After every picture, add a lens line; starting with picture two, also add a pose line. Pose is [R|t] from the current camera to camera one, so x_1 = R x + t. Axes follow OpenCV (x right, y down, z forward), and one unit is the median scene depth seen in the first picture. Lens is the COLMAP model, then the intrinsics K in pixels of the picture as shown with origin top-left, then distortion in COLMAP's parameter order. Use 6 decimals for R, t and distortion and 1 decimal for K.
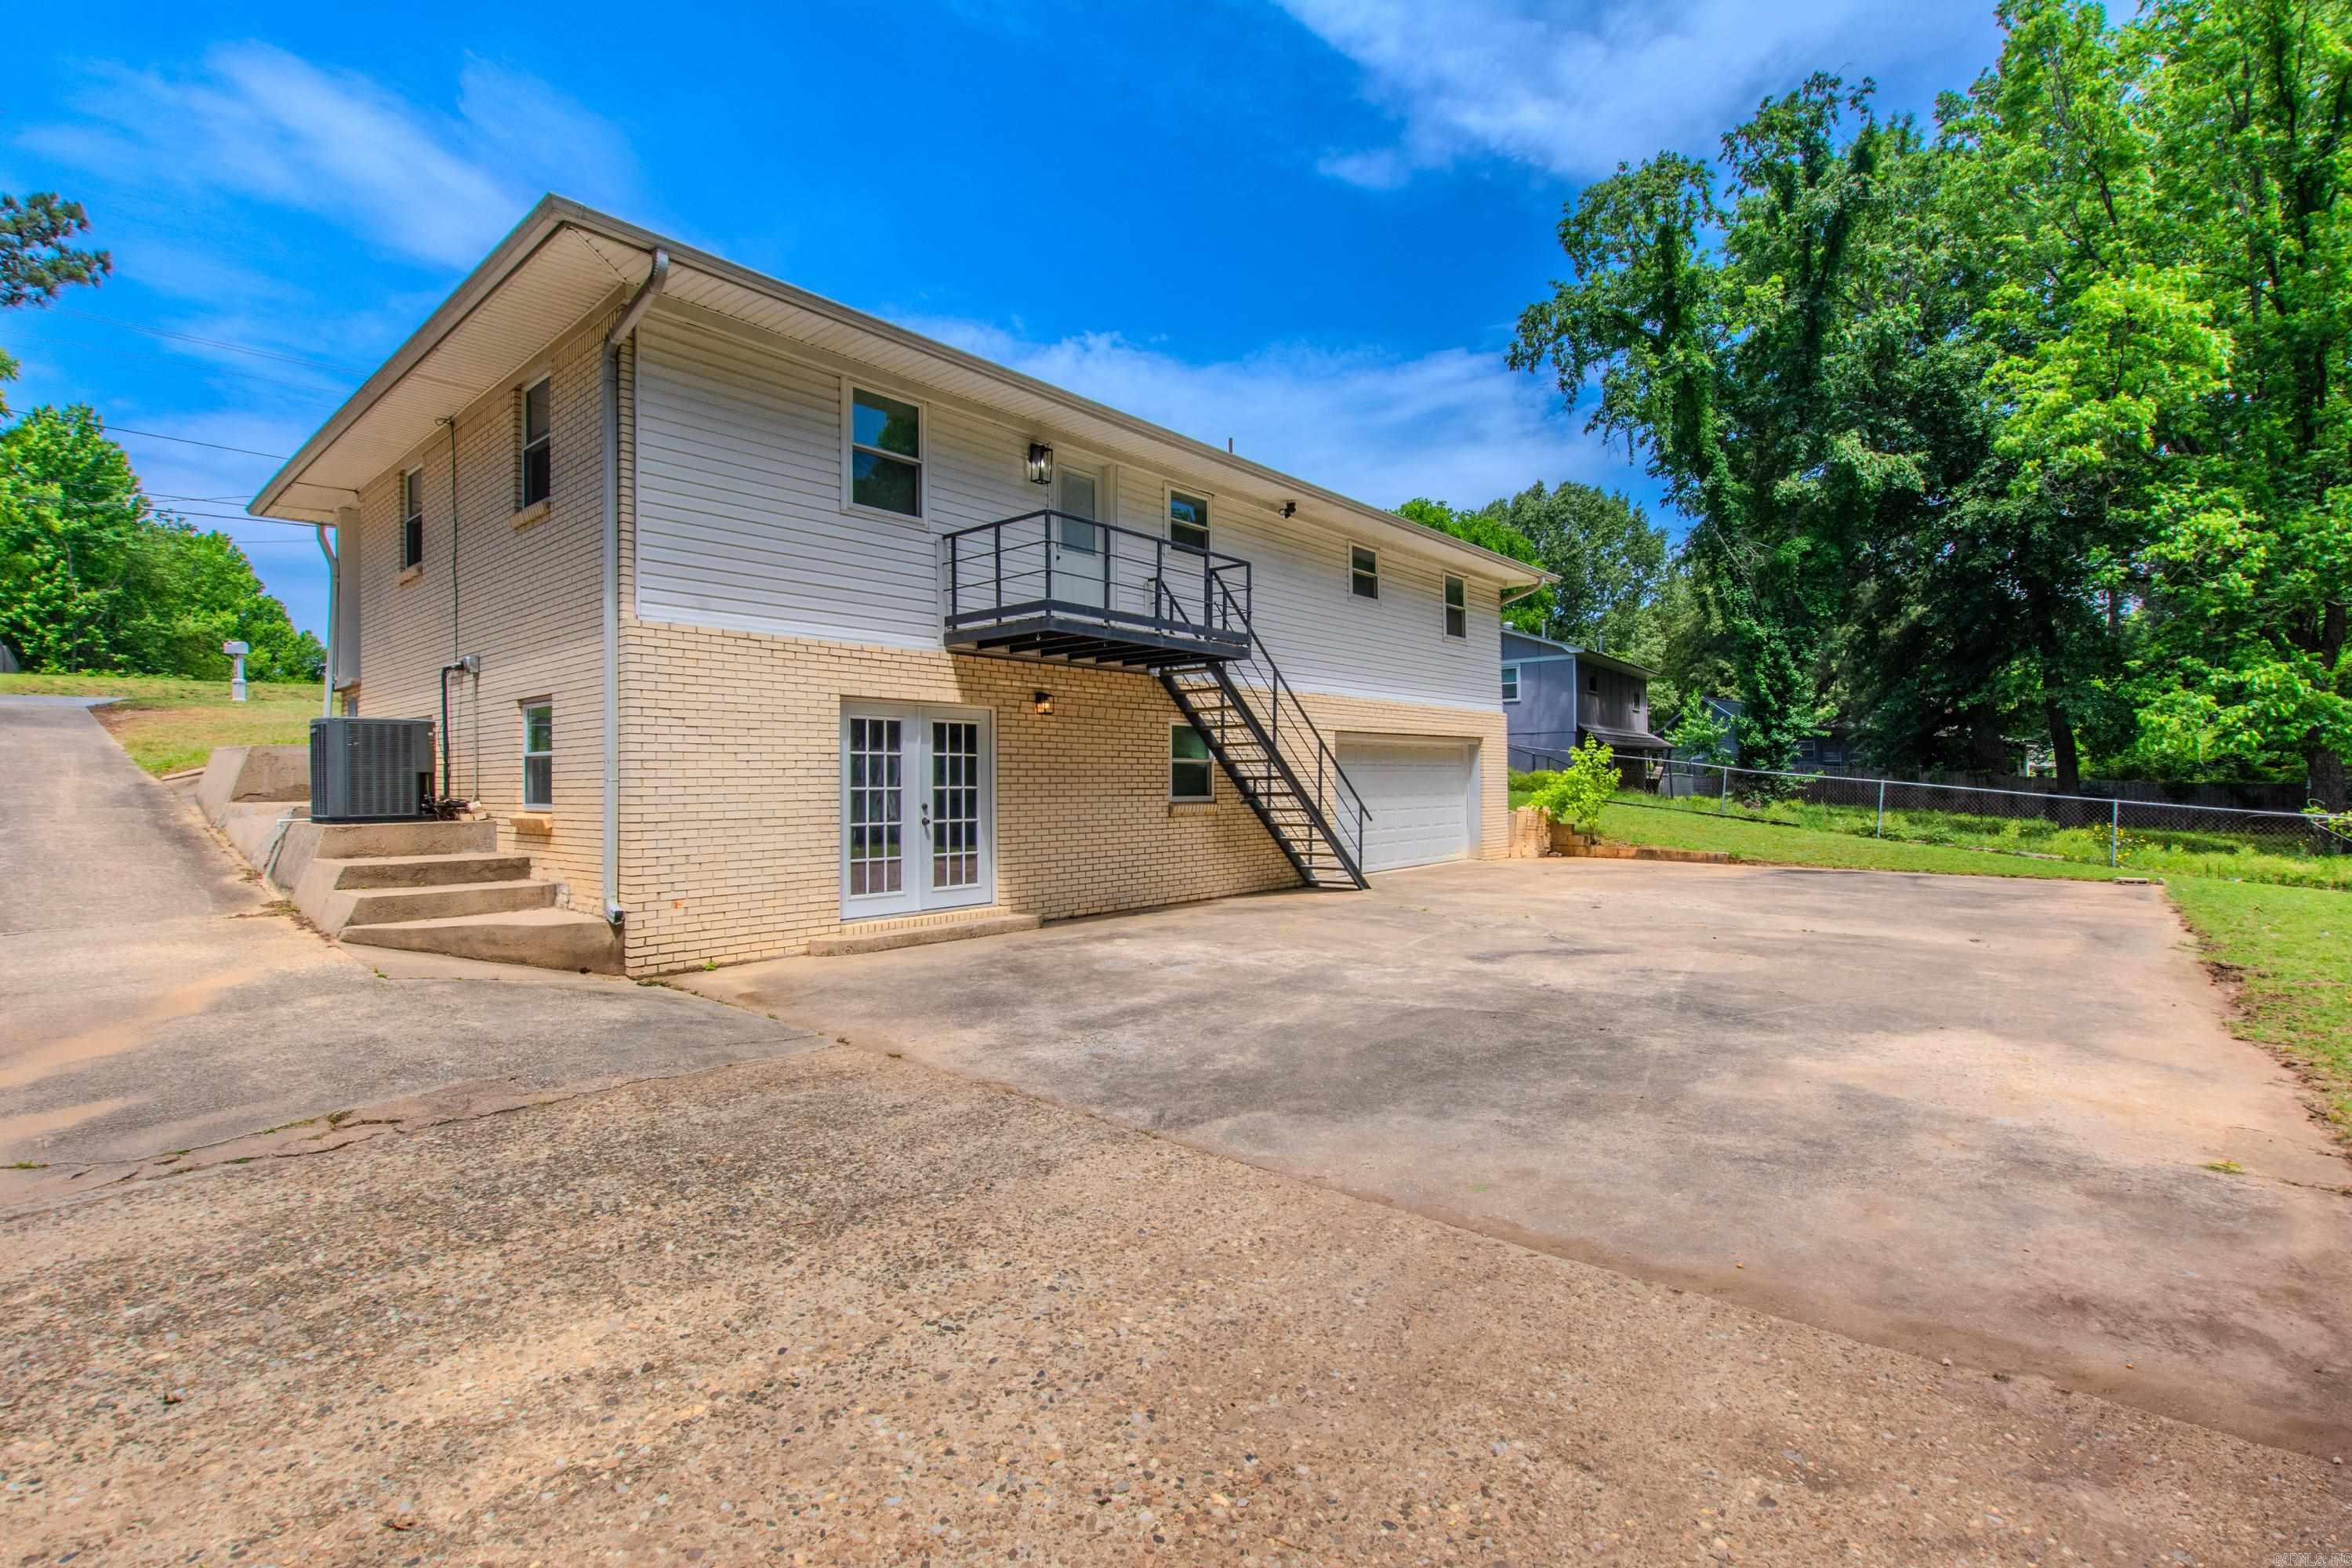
lens RADIAL K [[1022.6, 0, 1171.9], [0, 1022.6, 777.0], [0, 0, 1]] dist [0.003966, -0.002408]
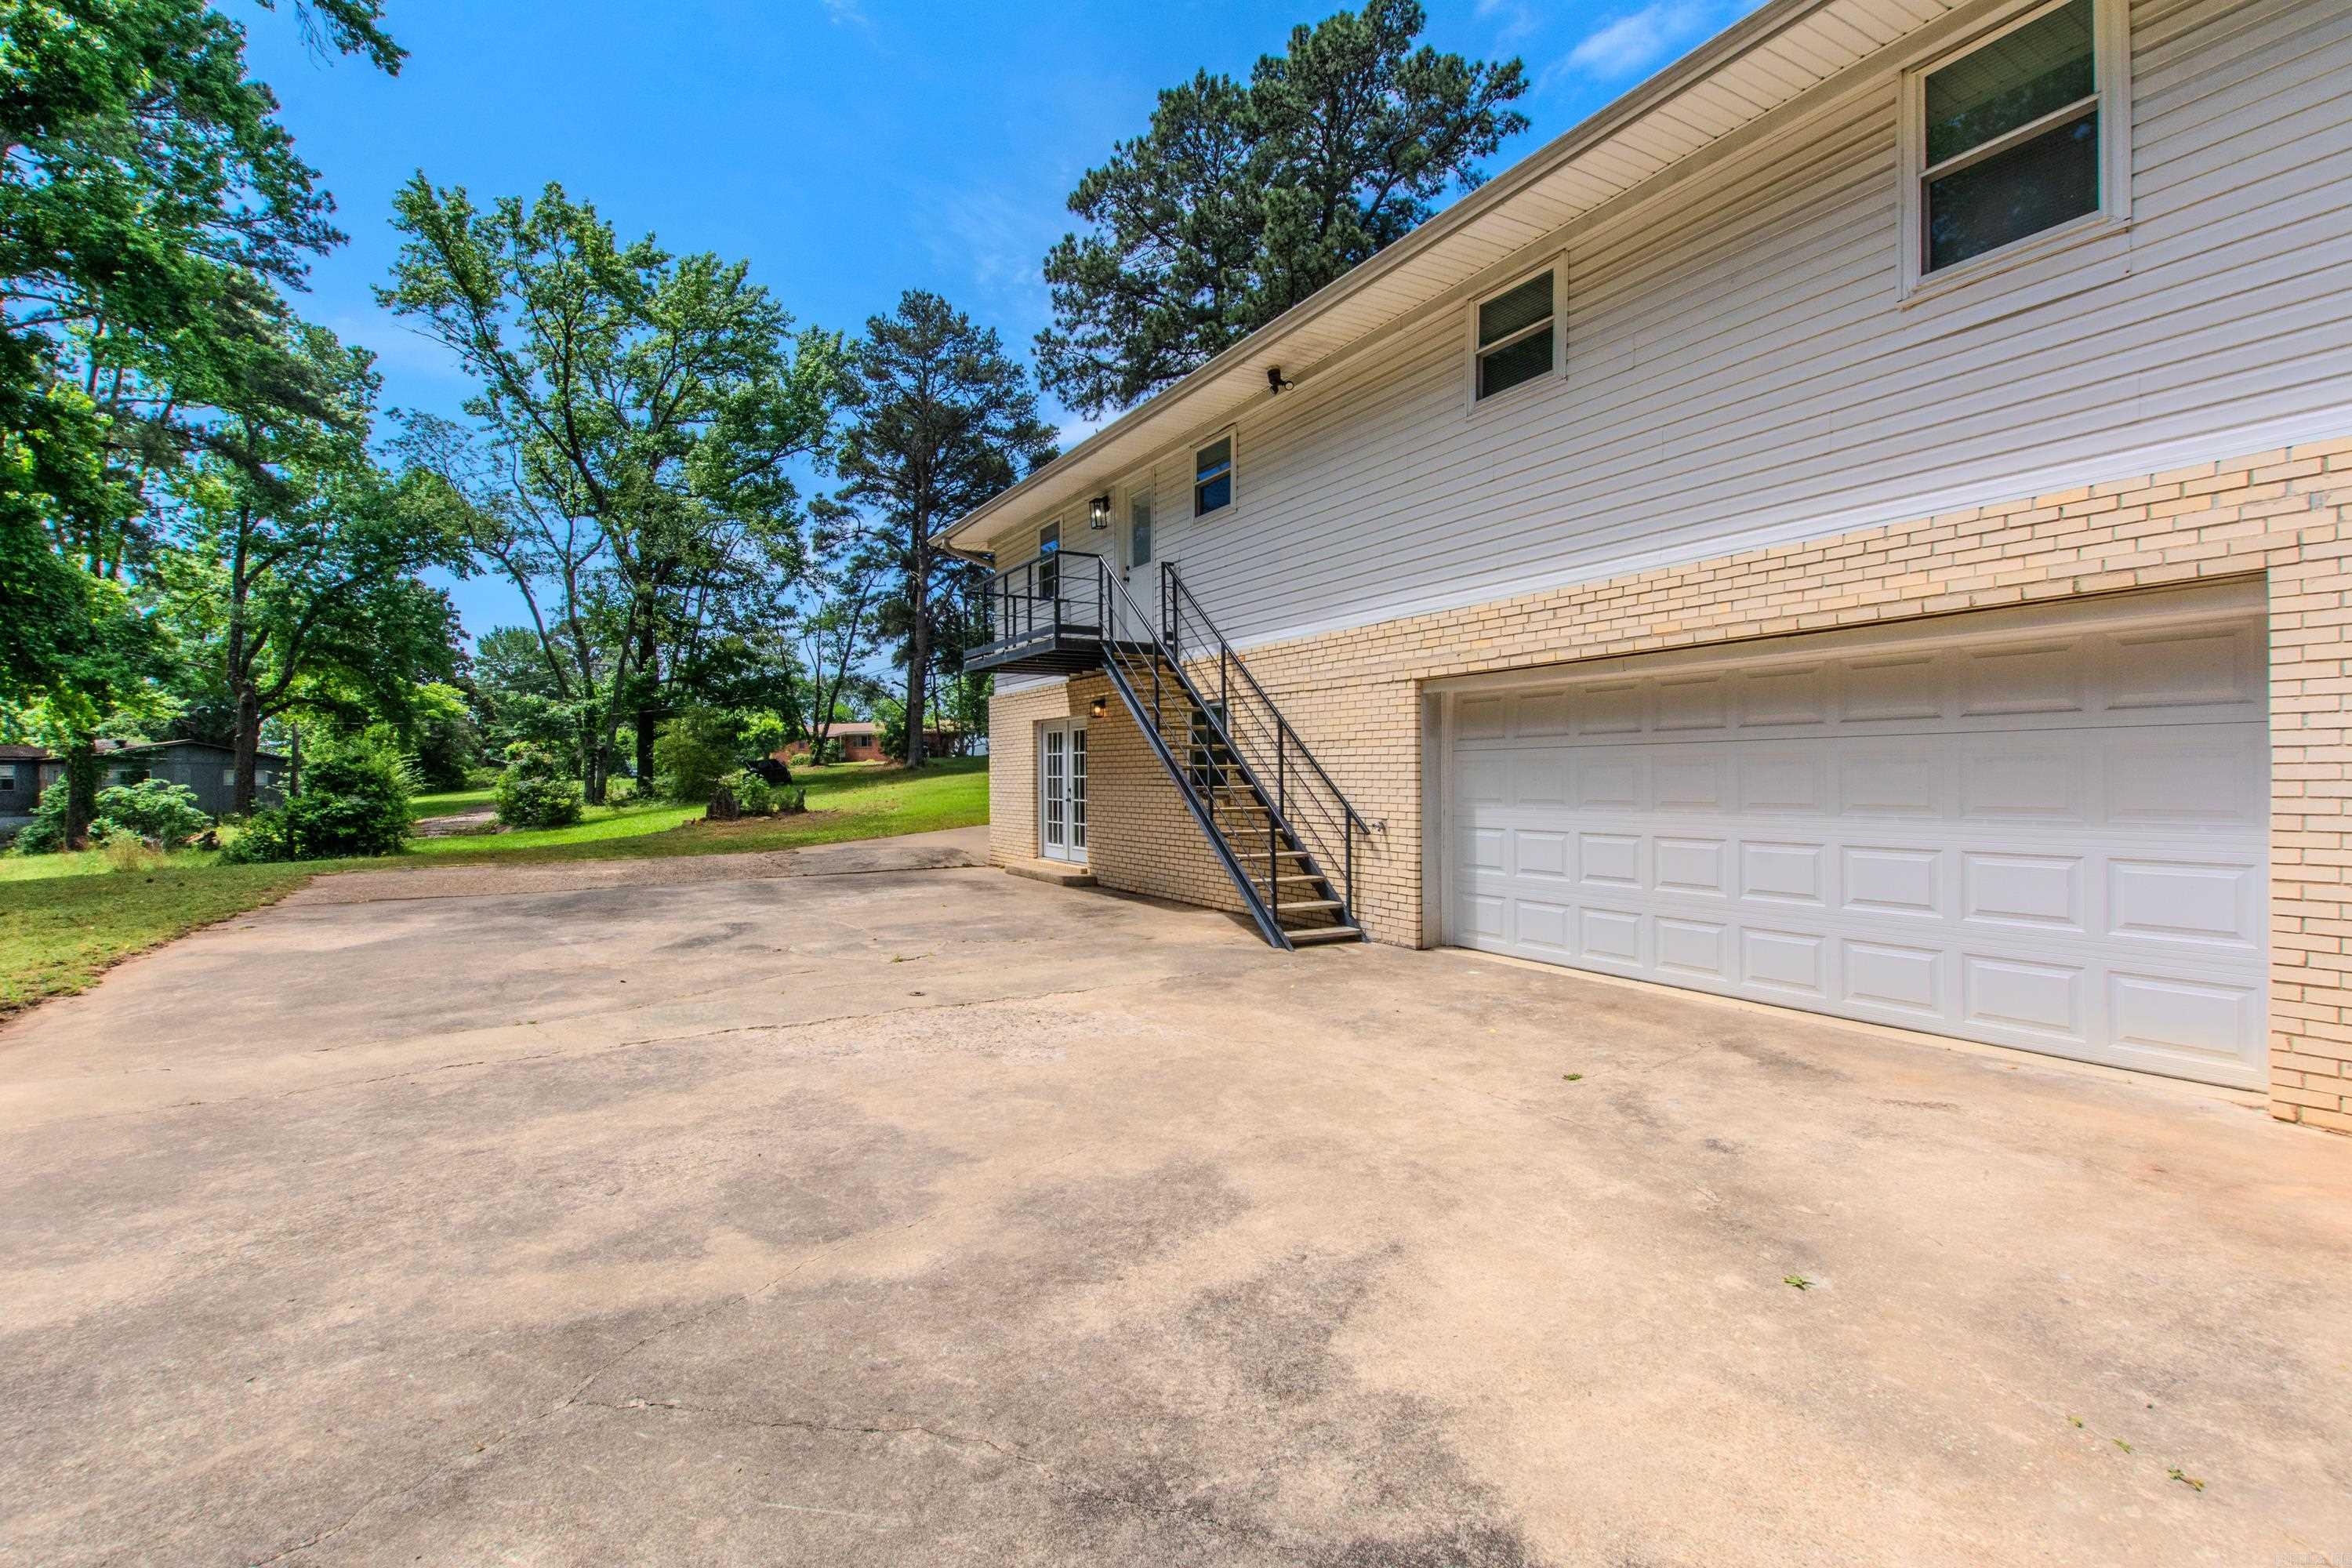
lens RADIAL K [[1022.6, 0, 1183.5], [0, 1022.6, 776.4], [0, 0, 1]] dist [0.003966, -0.002408]
pose [[-0.289747, 0.007135, -0.957077, 1.115874], [0.010188, 0.999939, 0.004370, 0.005571], [0.957049, -0.008485, -0.289802, 1.586850]]
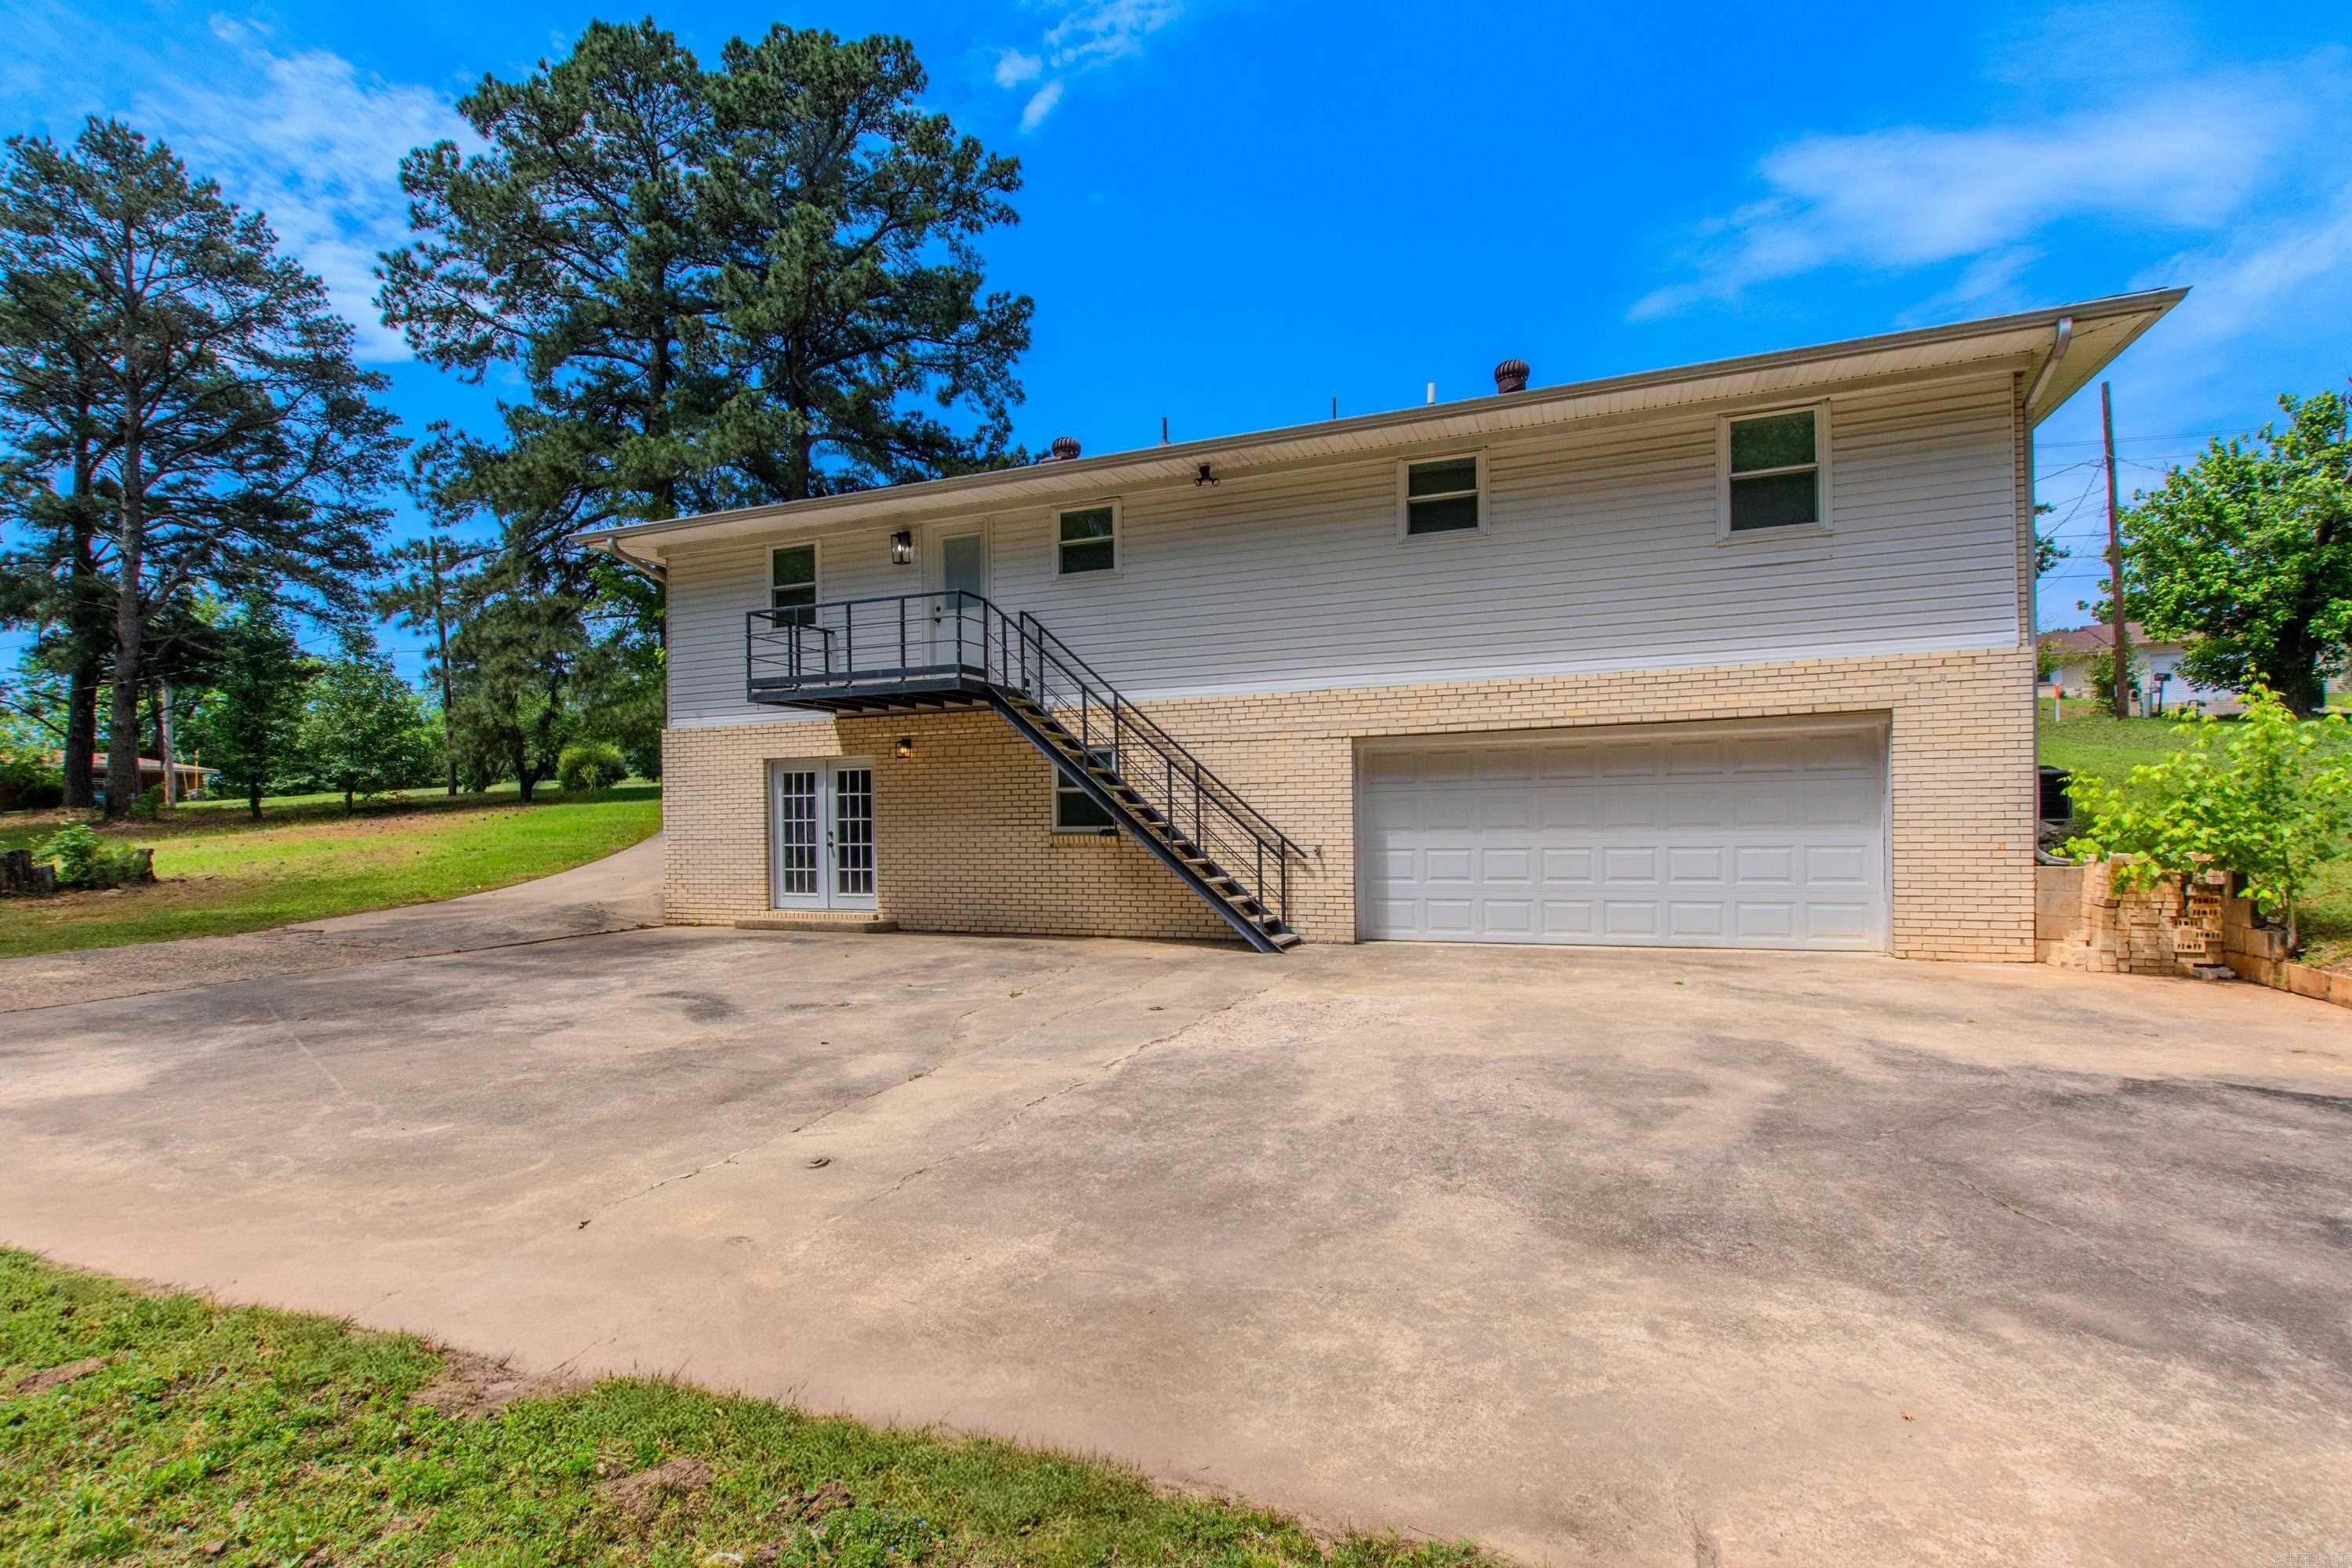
lens RADIAL K [[1037.6, 0, 1193.6], [0, 1037.6, 822.0], [0, 0, 1]] dist [0.006129, -0.002097]
pose [[0.356687, 0.002521, -0.934221, 1.234640], [0.017770, 0.999797, 0.009482, 0.008973], [0.934055, -0.019983, 0.356570, 0.961605]]
